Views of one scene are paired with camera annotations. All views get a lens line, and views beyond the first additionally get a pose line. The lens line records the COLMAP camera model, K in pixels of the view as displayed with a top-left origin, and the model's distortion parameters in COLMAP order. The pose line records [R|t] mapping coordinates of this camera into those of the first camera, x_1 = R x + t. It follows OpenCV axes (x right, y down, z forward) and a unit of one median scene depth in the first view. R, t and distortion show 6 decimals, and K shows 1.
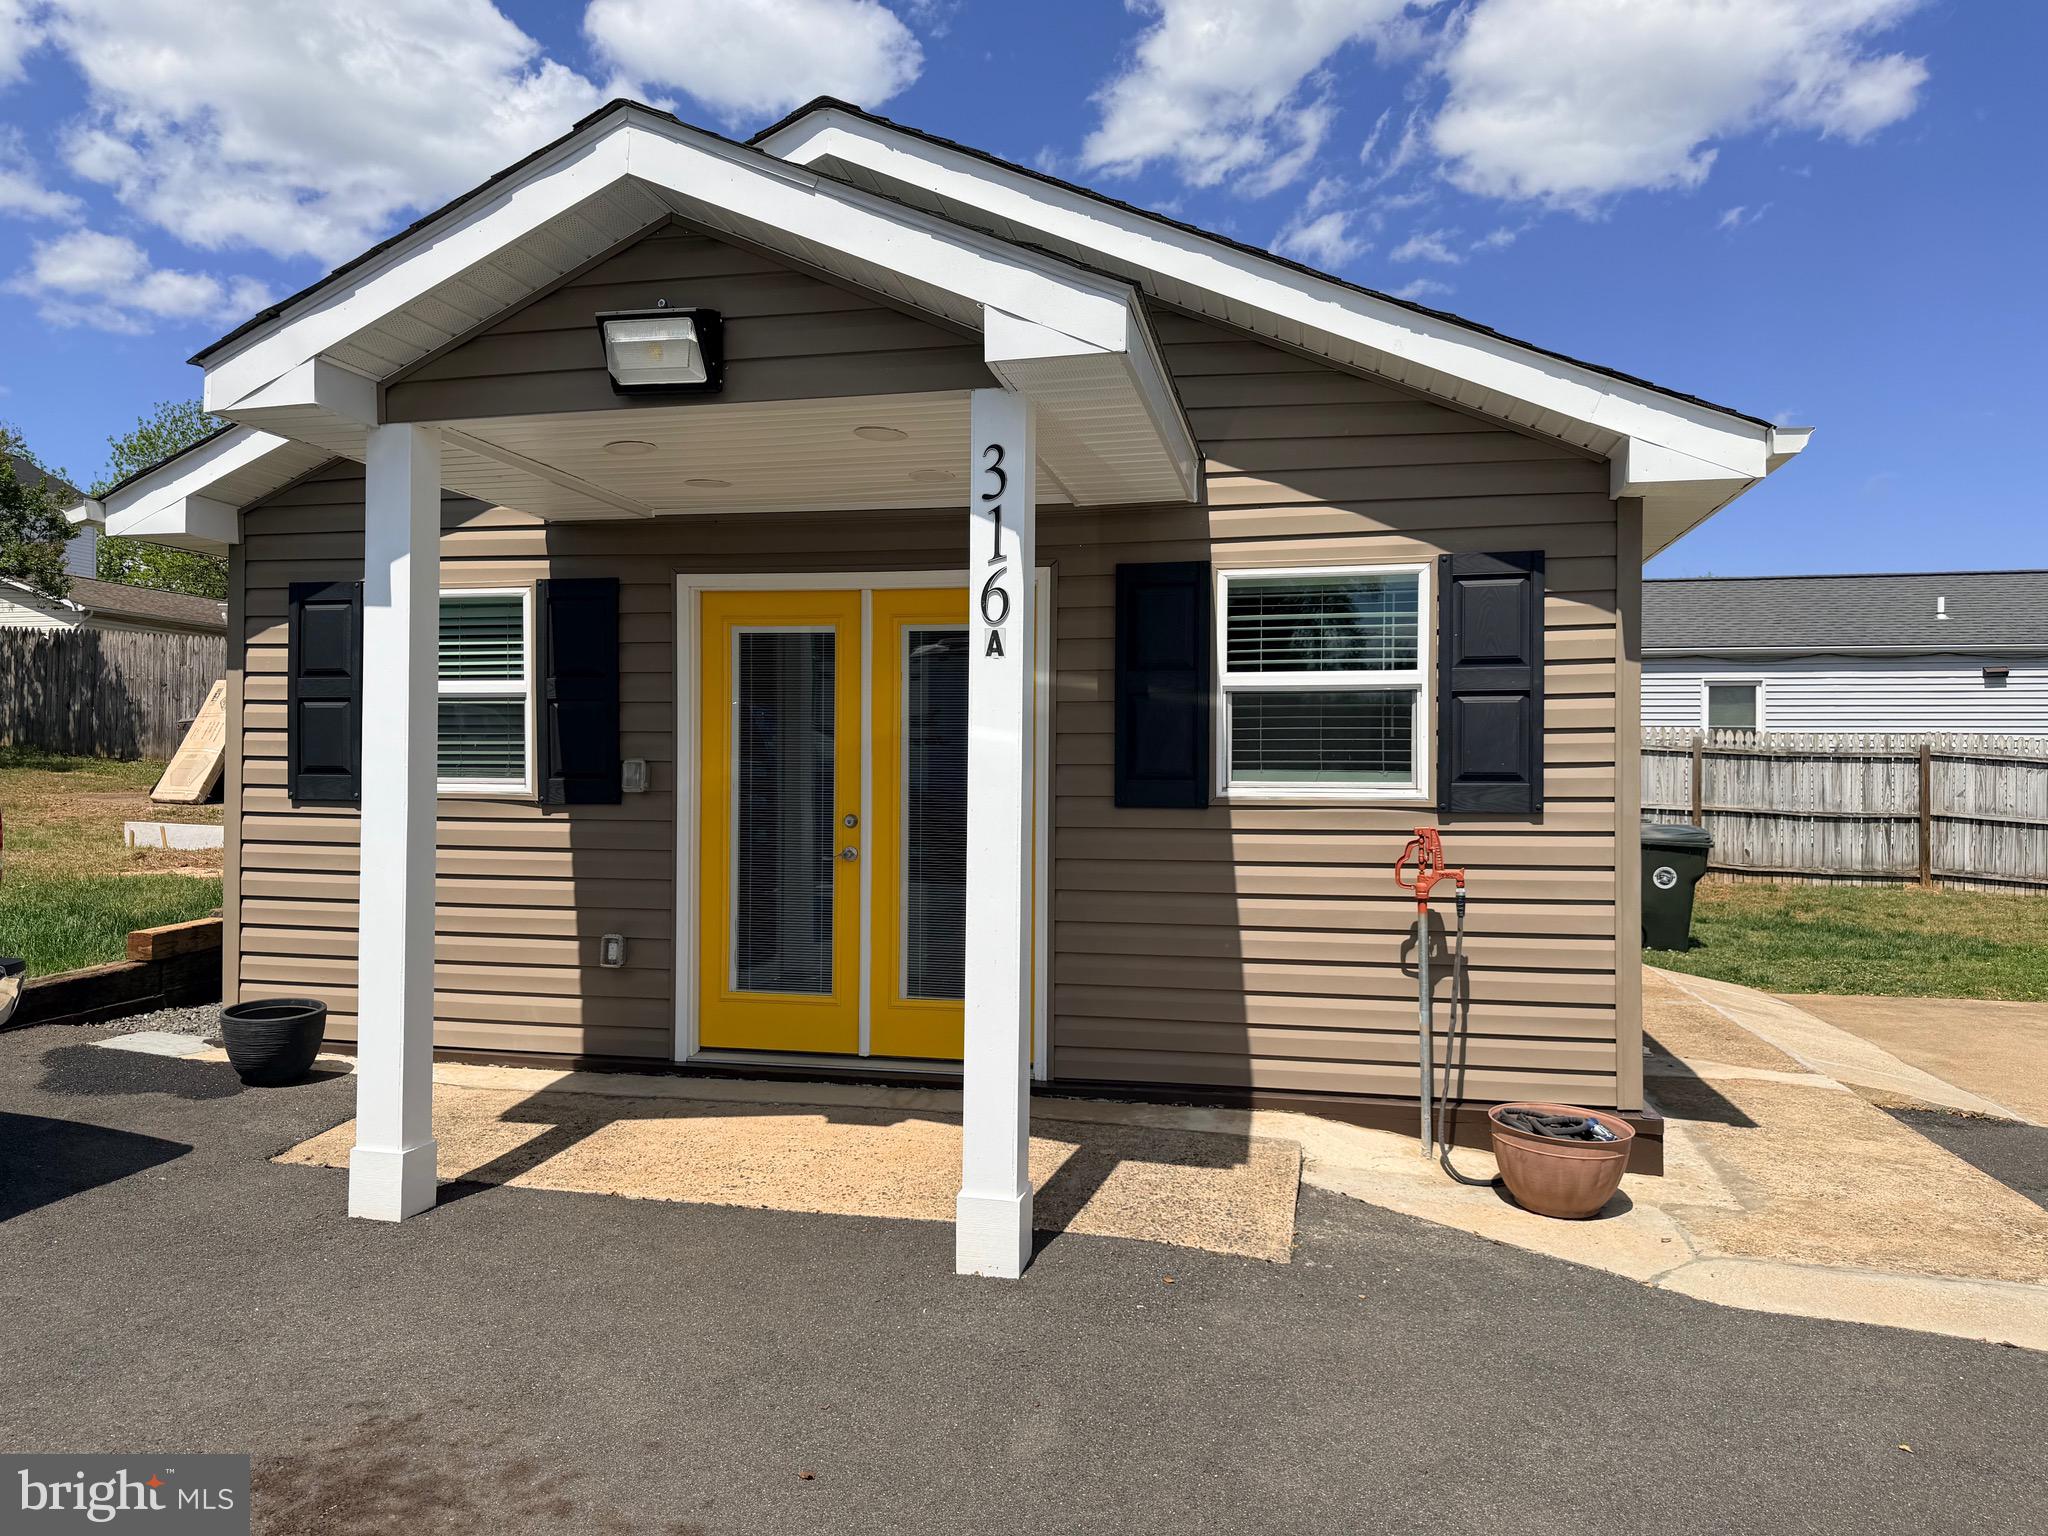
lens RADIAL K [[1459.5, 0, 1031.4], [0, 1459.5, 773.3], [0, 0, 1]] dist [0.010466, -0.007506]
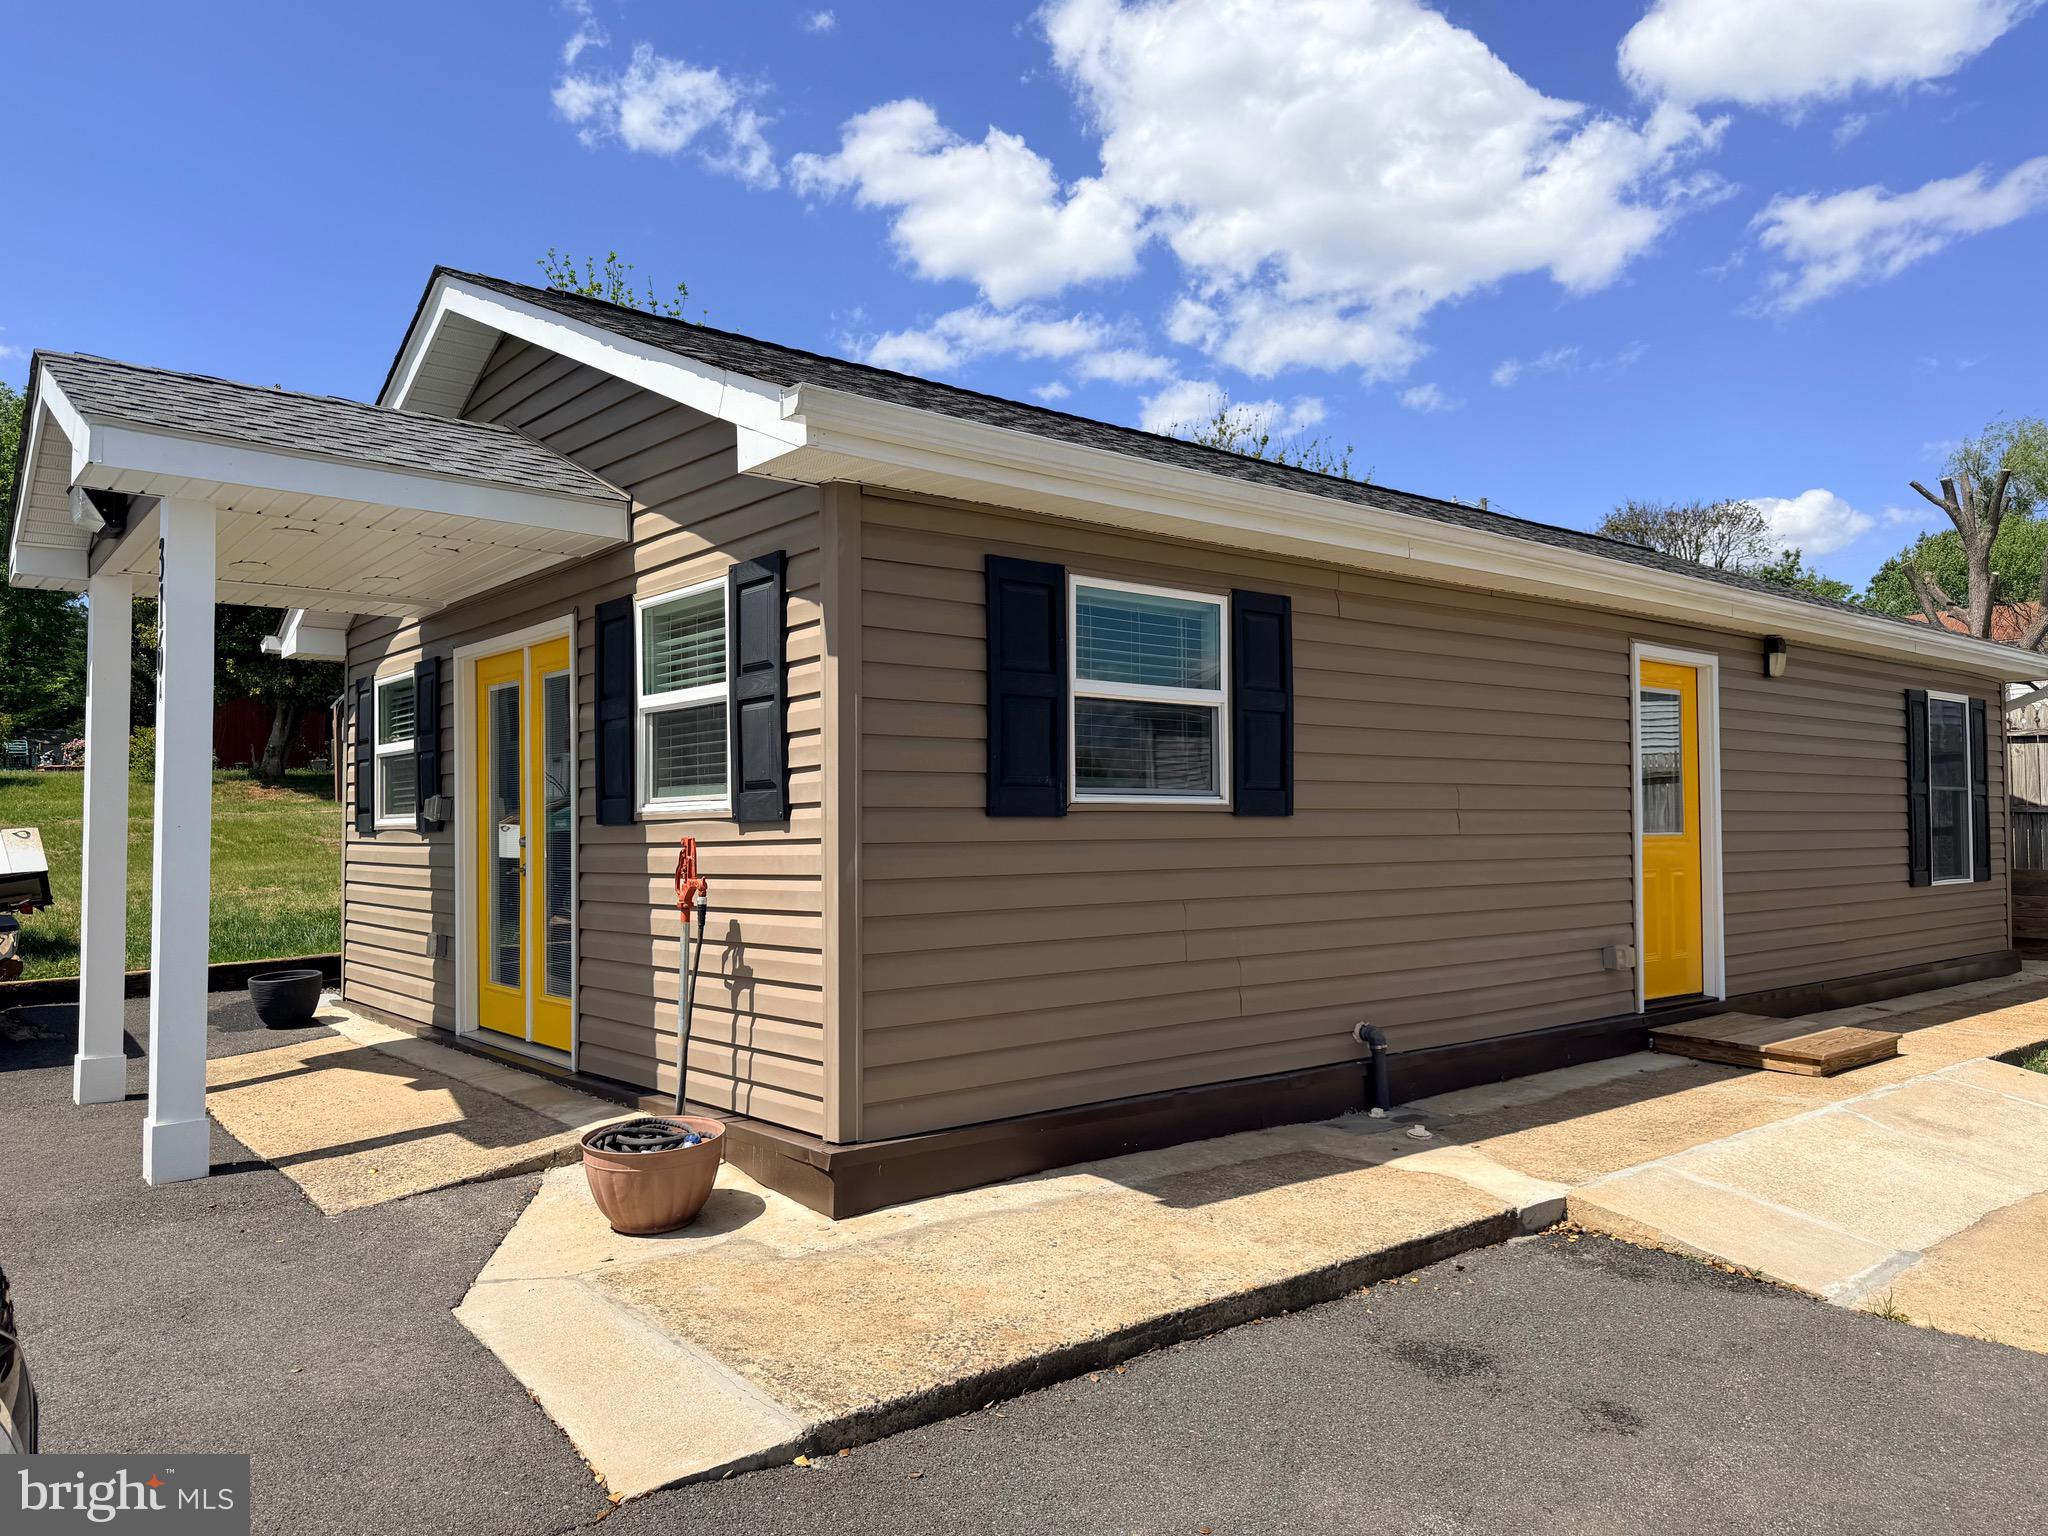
lens RADIAL K [[1459.5, 0, 1044.4], [0, 1459.5, 776.9], [0, 0, 1]] dist [0.010466, -0.007506]
pose [[0.782865, -0.038962, -0.620970, 1.029374], [0.016623, 0.998991, -0.041724, 0.039802], [0.621969, 0.022342, 0.782723, 0.345110]]
